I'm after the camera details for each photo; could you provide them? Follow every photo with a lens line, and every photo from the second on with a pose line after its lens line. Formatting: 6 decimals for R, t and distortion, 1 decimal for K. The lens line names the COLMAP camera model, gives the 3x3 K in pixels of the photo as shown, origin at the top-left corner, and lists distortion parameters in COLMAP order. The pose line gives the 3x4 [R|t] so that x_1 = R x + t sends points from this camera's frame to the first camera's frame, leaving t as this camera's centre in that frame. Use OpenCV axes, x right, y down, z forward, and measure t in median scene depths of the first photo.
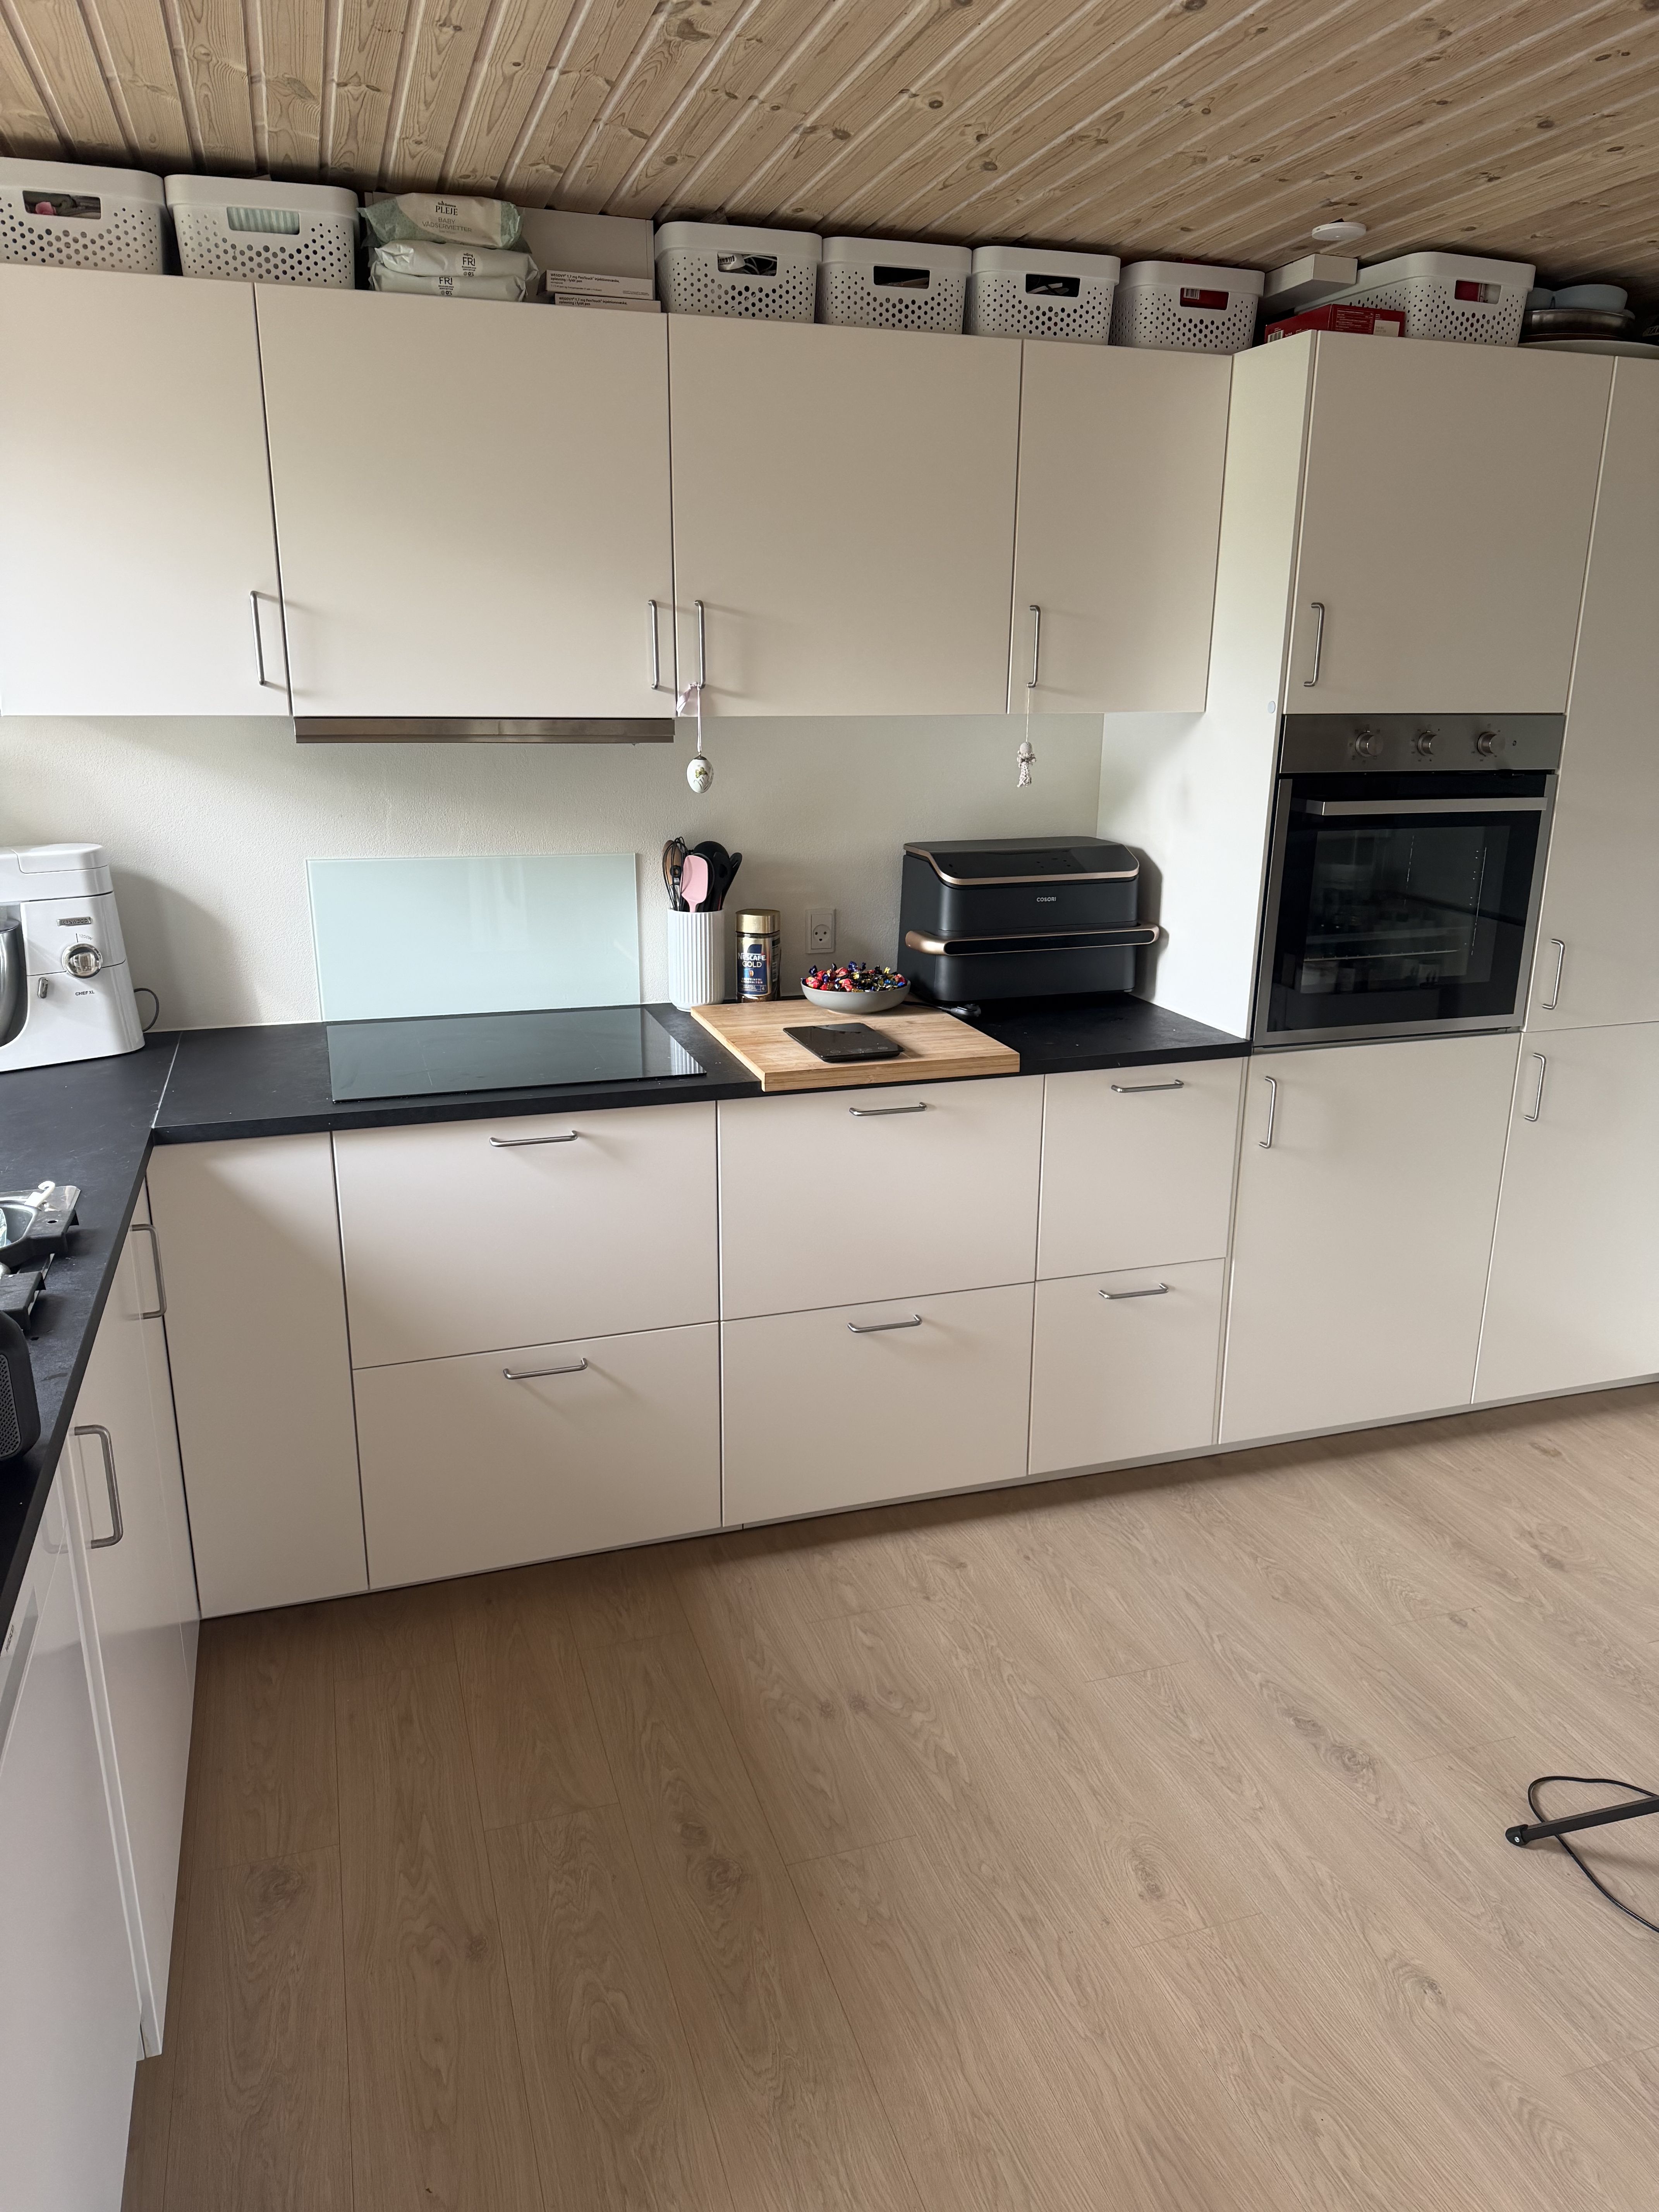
lens RADIAL K [[1544.1, 0, 828.4], [0, 1544.1, 1108.9], [0, 0, 1]] dist [0.026813, -0.026599]
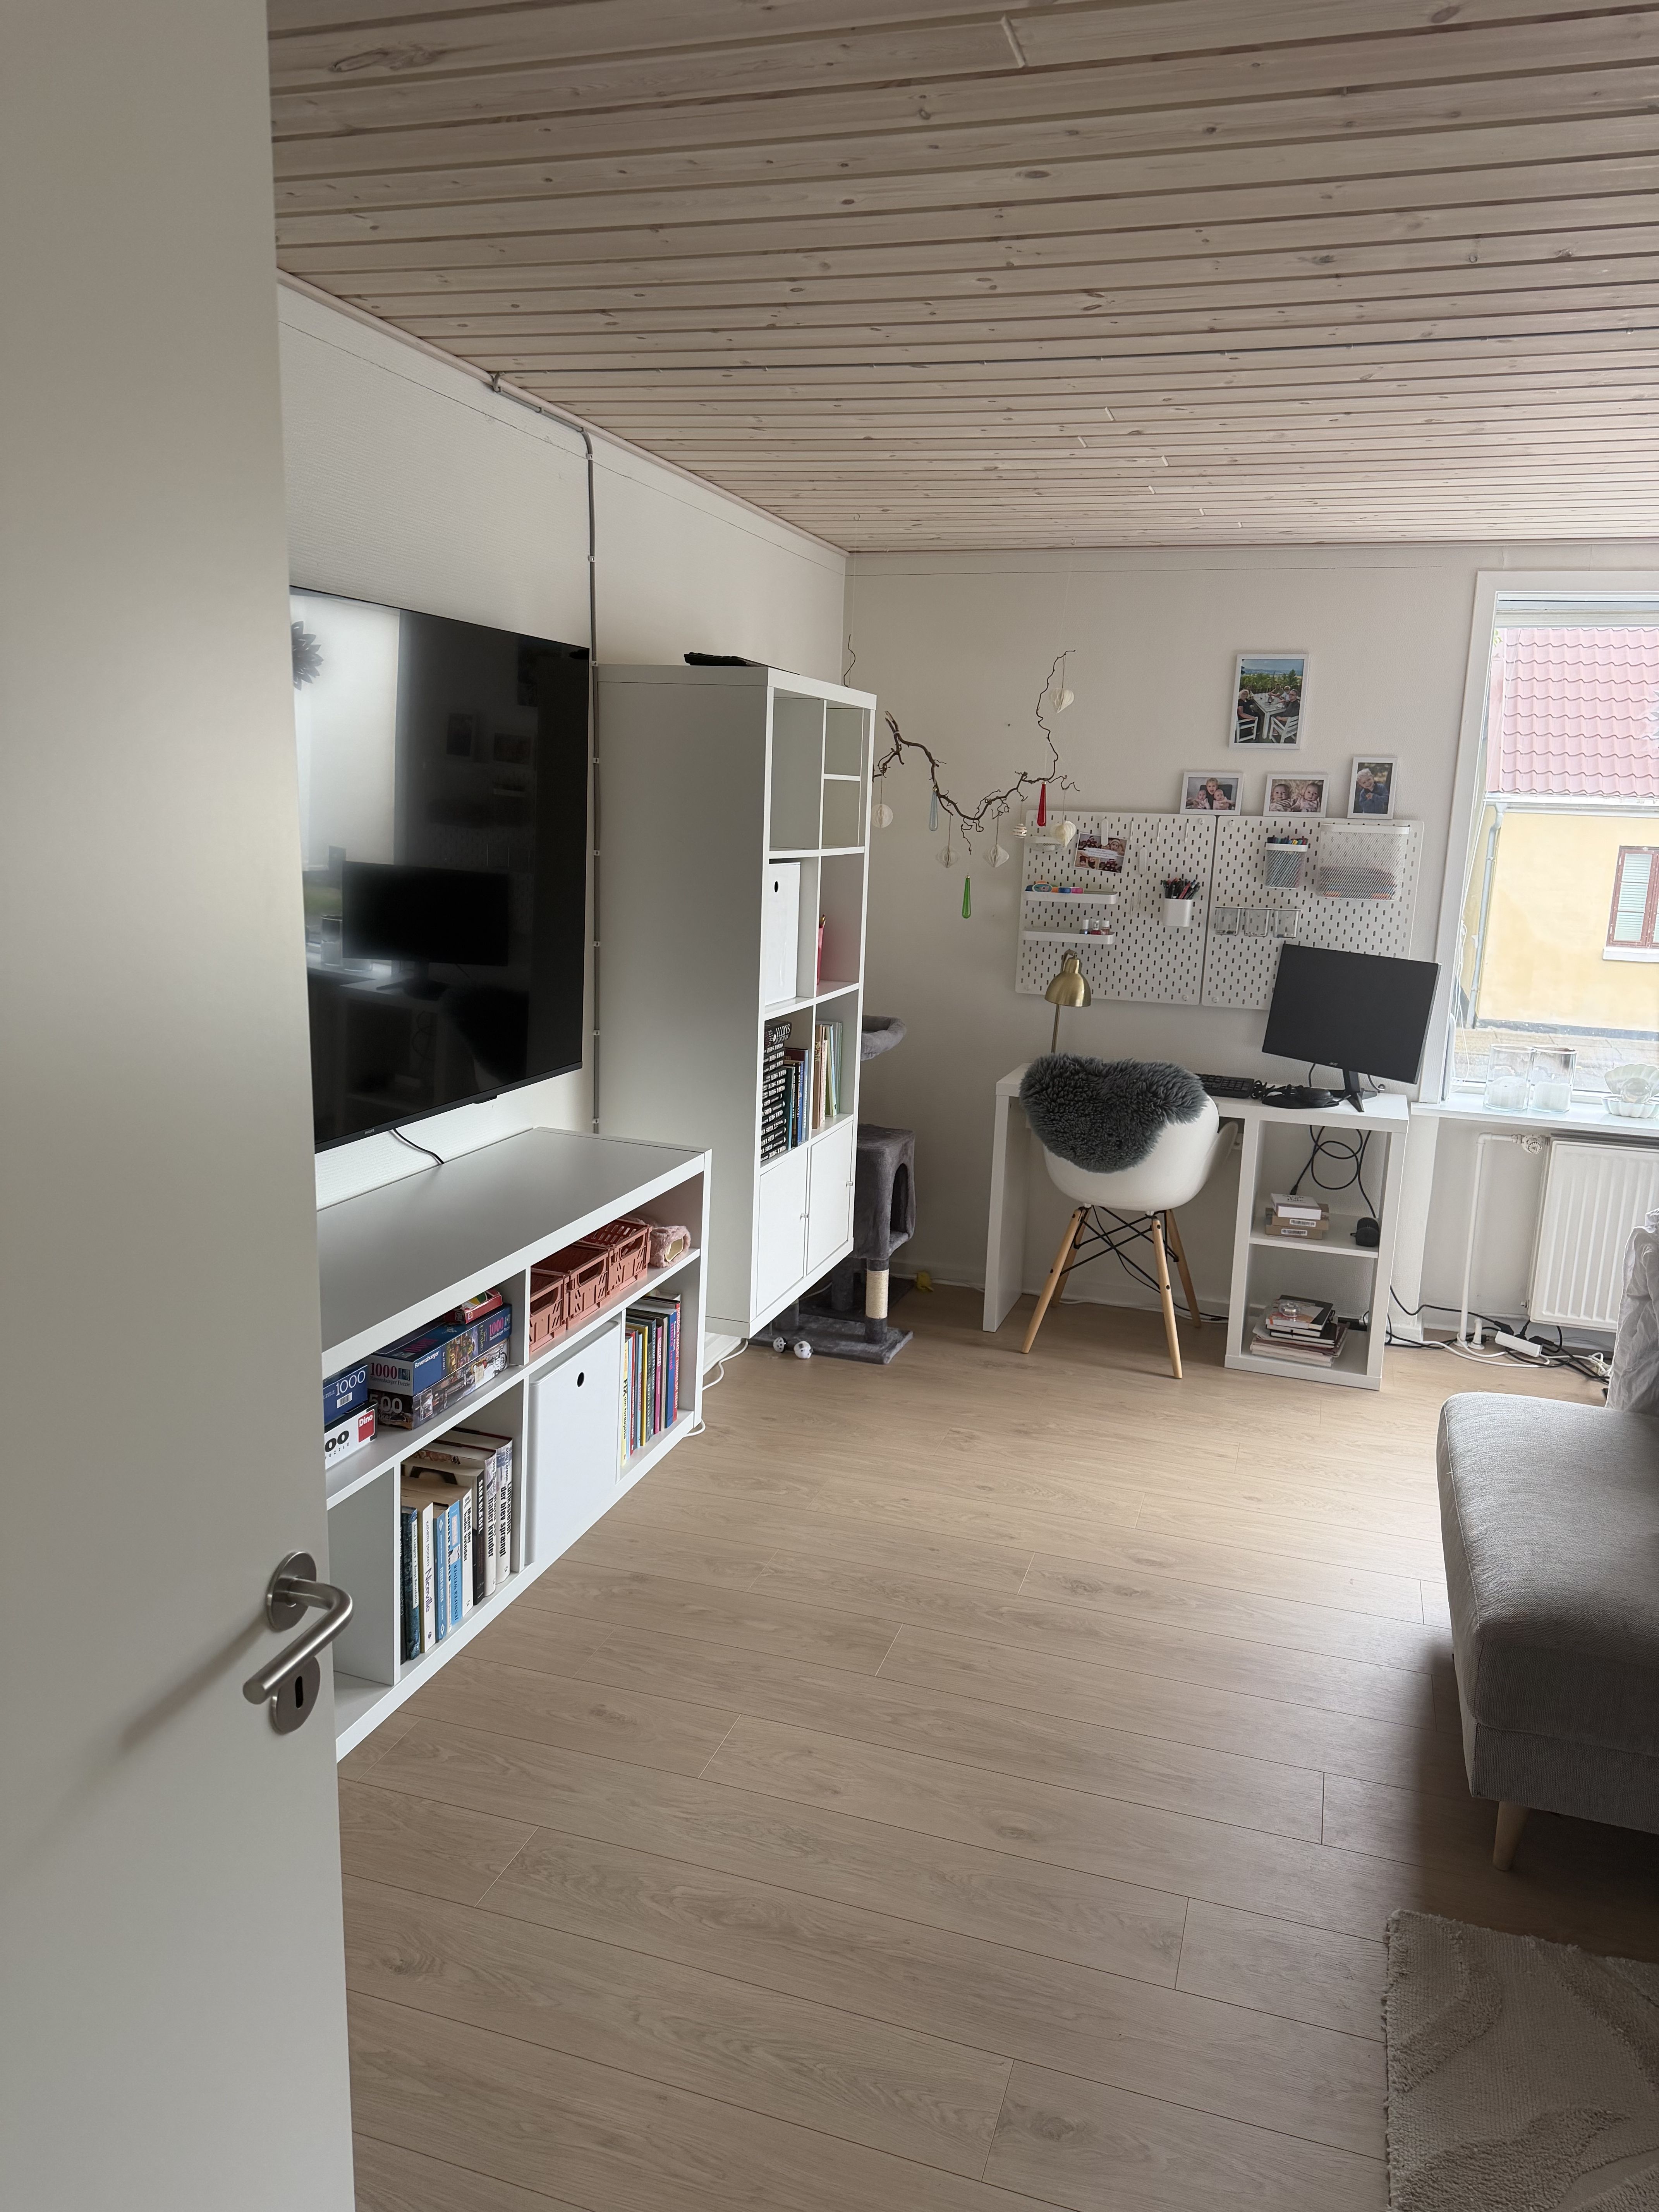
lens RADIAL K [[1544.1, 0, 827.6], [0, 1544.1, 1109.2], [0, 0, 1]] dist [0.026813, -0.026599]
pose [[-0.596086, 0.138415, -0.790900, 0.916684], [-0.259315, 0.899055, 0.352784, -0.393184], [0.759893, 0.415381, -0.500021, 1.421966]]
